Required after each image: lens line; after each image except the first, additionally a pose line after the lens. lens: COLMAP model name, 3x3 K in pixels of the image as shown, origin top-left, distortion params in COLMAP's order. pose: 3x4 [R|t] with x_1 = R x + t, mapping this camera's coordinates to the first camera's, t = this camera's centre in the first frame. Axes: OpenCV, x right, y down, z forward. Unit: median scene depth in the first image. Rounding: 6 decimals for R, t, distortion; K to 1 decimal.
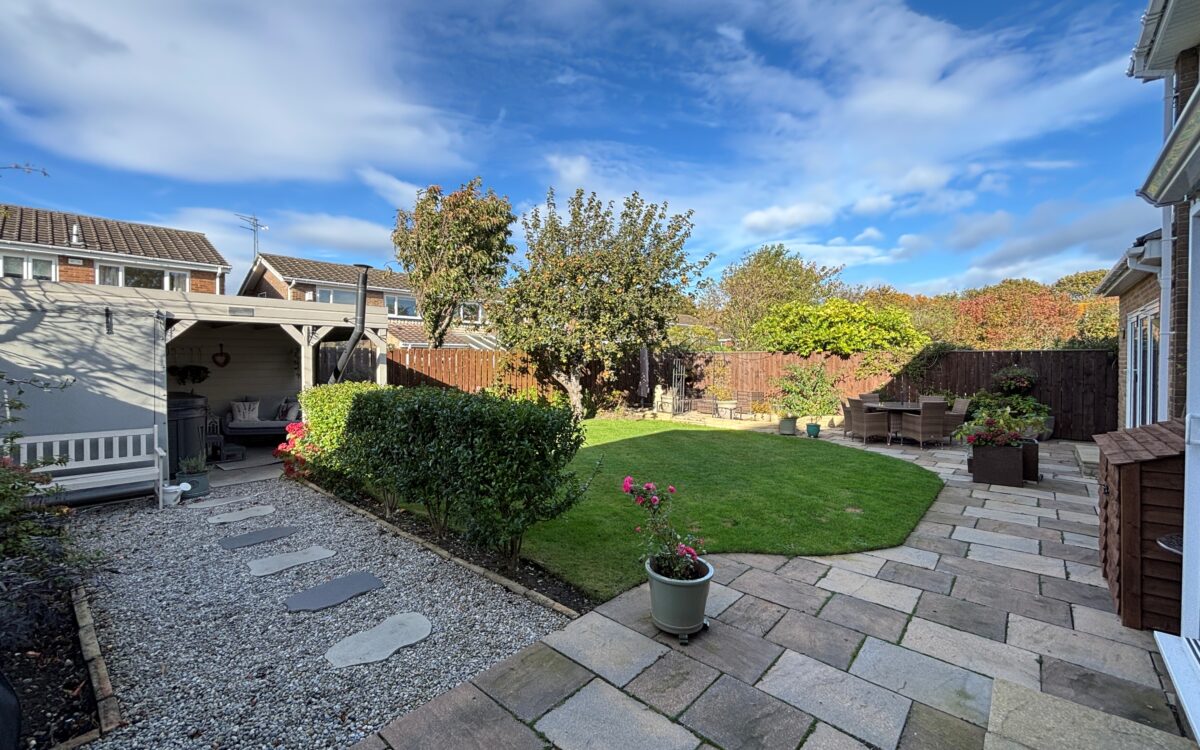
lens RADIAL K [[486.8, 0, 597.1], [0, 486.8, 359.8], [0, 0, 1]] dist [-0.000983, -0.000073]
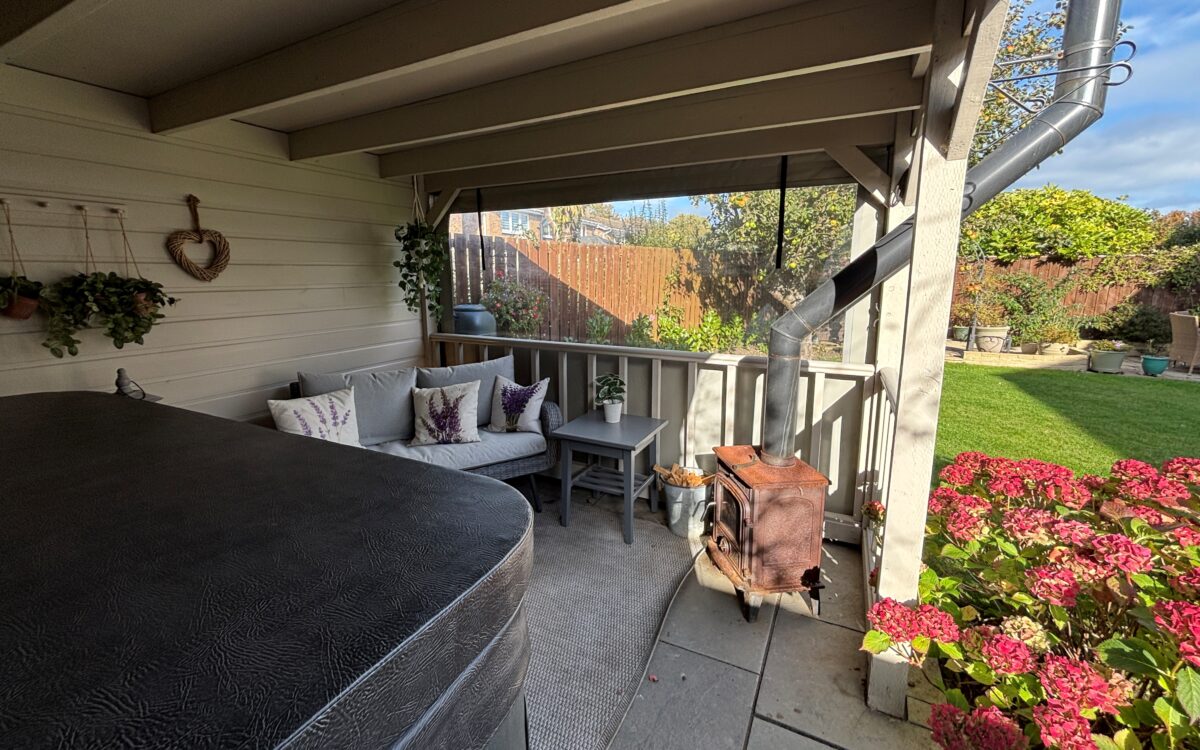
lens RADIAL K [[486.8, 0, 597.1], [0, 486.8, 359.8], [0, 0, 1]] dist [-0.000983, -0.000073]
pose [[0.964822, -0.051389, 0.257832, -0.545853], [0.006955, 0.985356, 0.170369, 0.011803], [-0.262811, -0.162582, 0.951051, 0.577029]]
